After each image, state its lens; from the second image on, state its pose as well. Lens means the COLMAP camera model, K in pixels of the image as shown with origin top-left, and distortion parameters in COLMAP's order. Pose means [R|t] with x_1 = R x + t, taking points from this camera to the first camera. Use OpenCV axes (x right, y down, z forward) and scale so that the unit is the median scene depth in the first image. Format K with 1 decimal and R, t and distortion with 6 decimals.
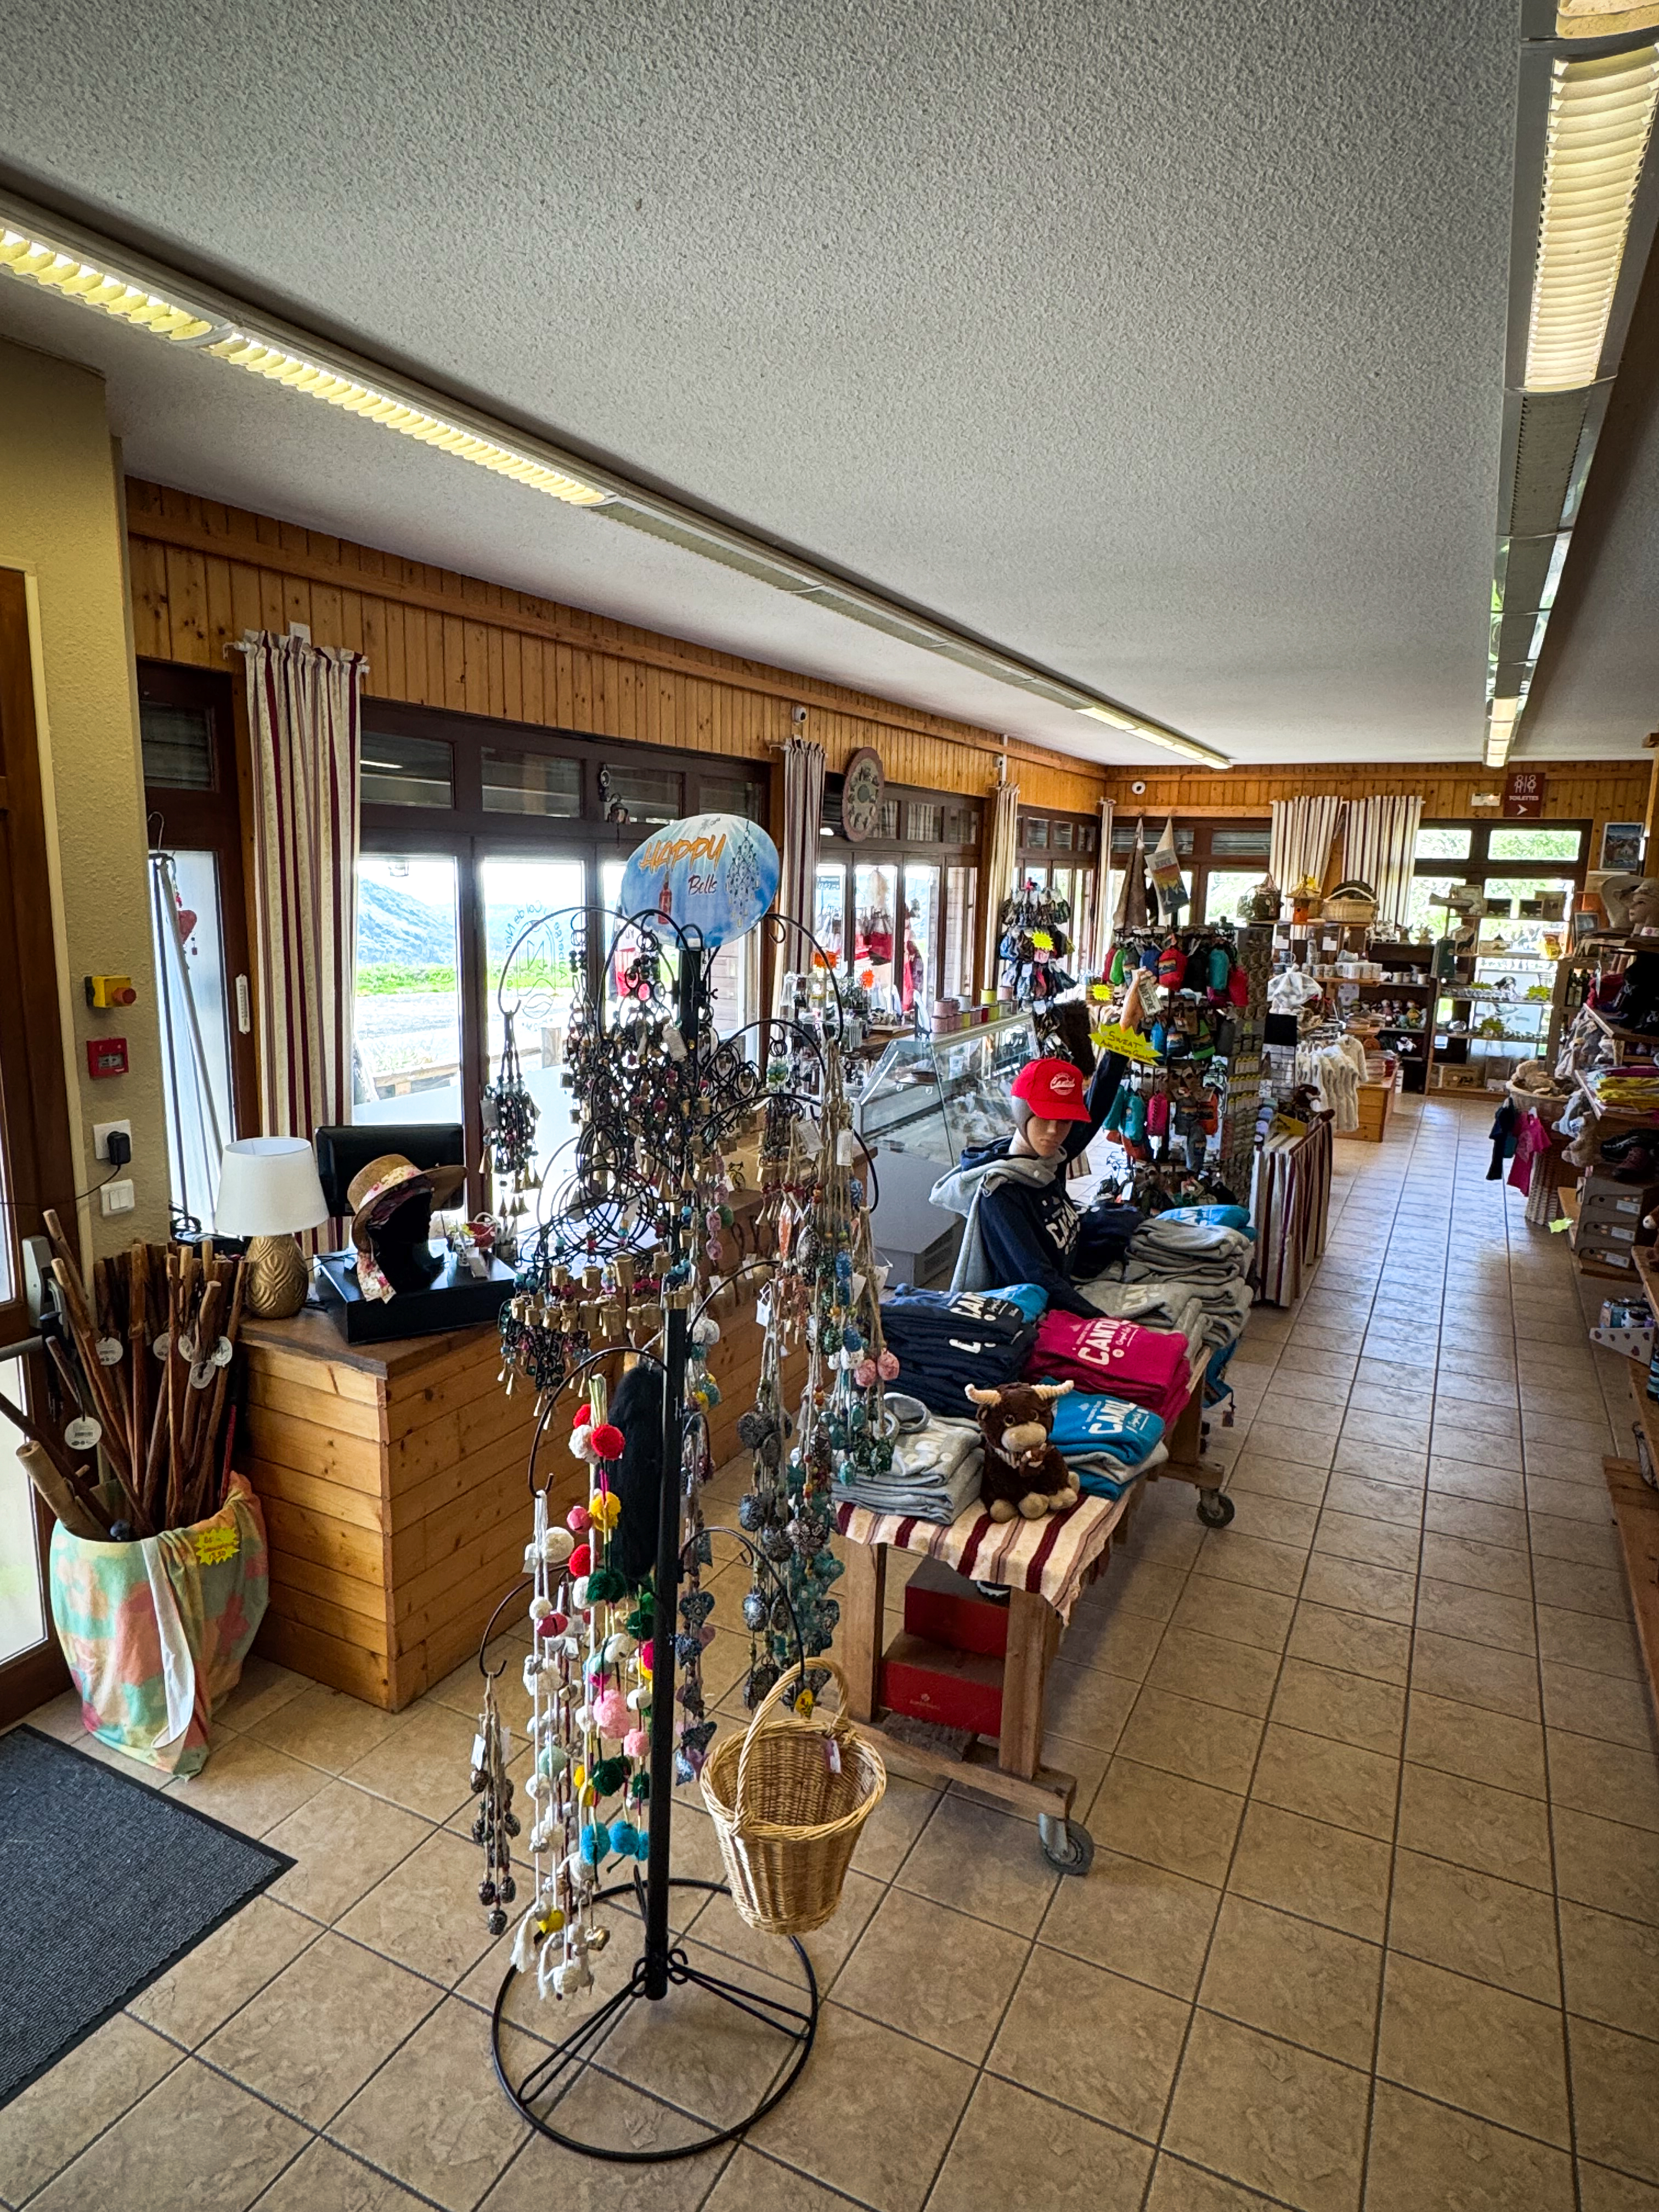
lens RADIAL K [[1298.2, 0, 826.8], [0, 1298.2, 1102.9], [0, 0, 1]] dist [-0.002424, -0.000564]
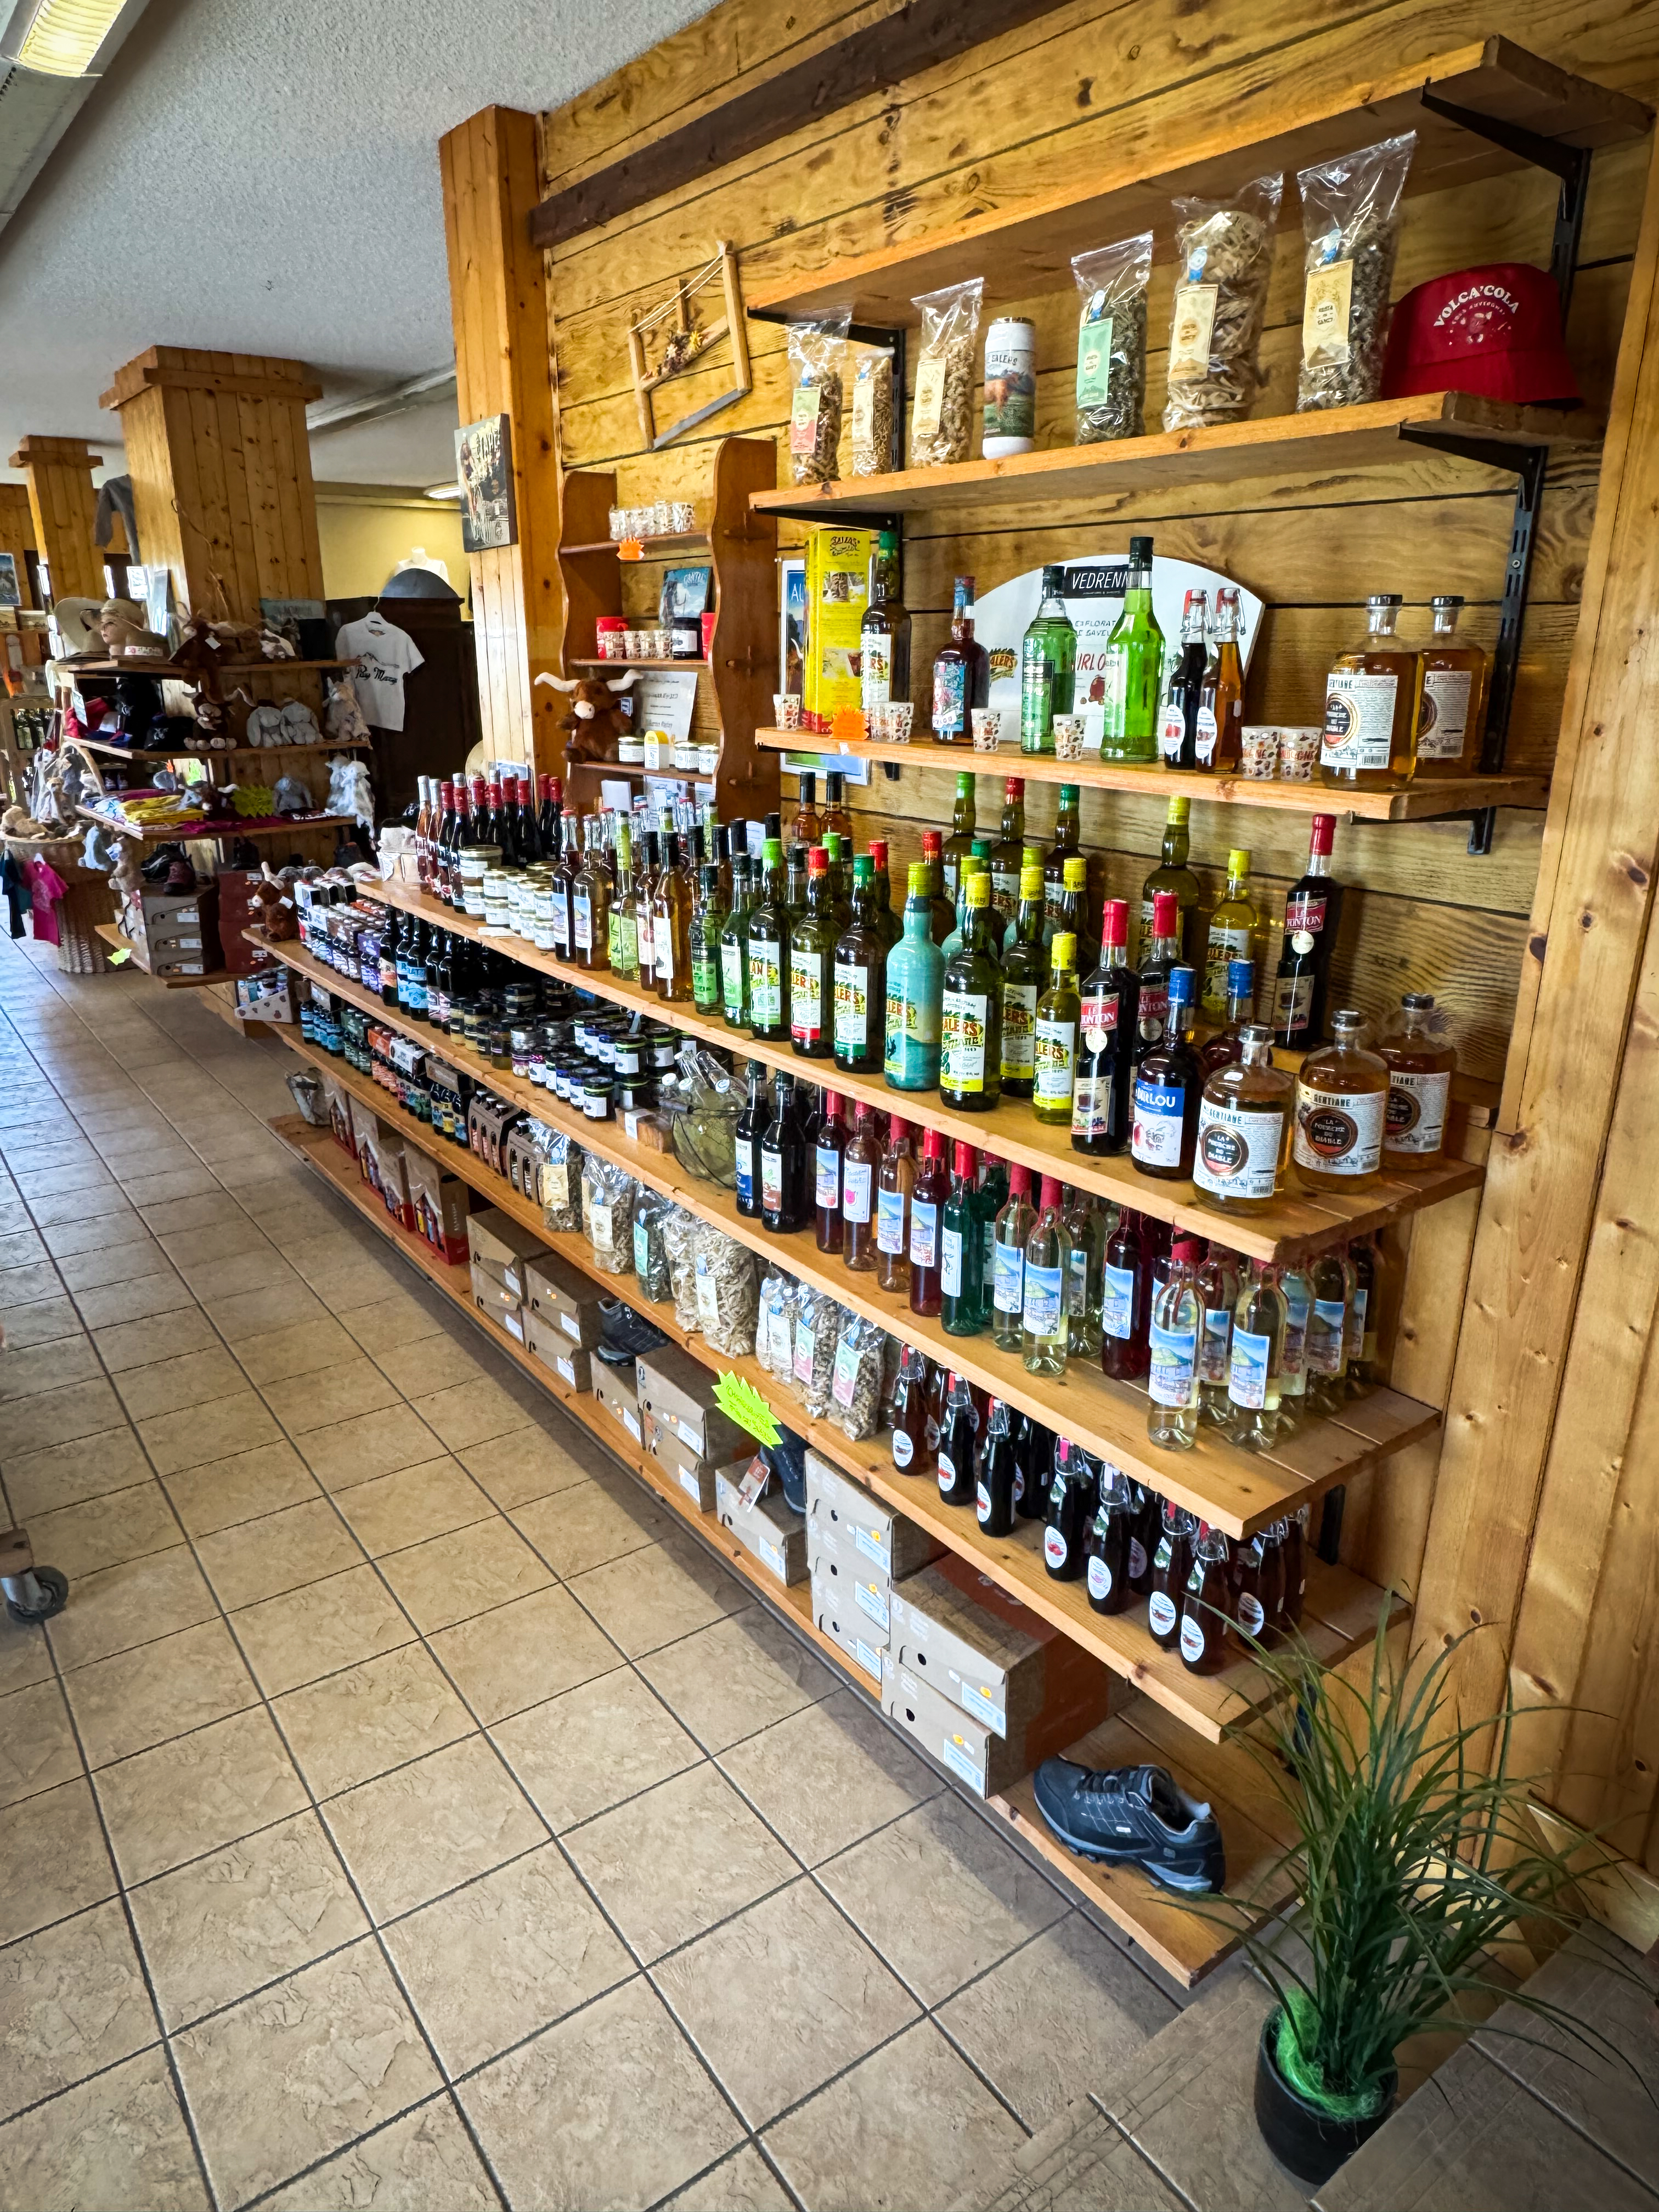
lens RADIAL K [[1417.3, 0, 827.7], [0, 1417.3, 1103.0], [0, 0, 1]] dist [-0.004729, -0.001337]
pose [[0.460936, -0.299570, 0.835341, -0.159416], [0.171007, 0.953642, 0.247635, 0.027022], [-0.870801, 0.028706, 0.490797, -0.028706]]
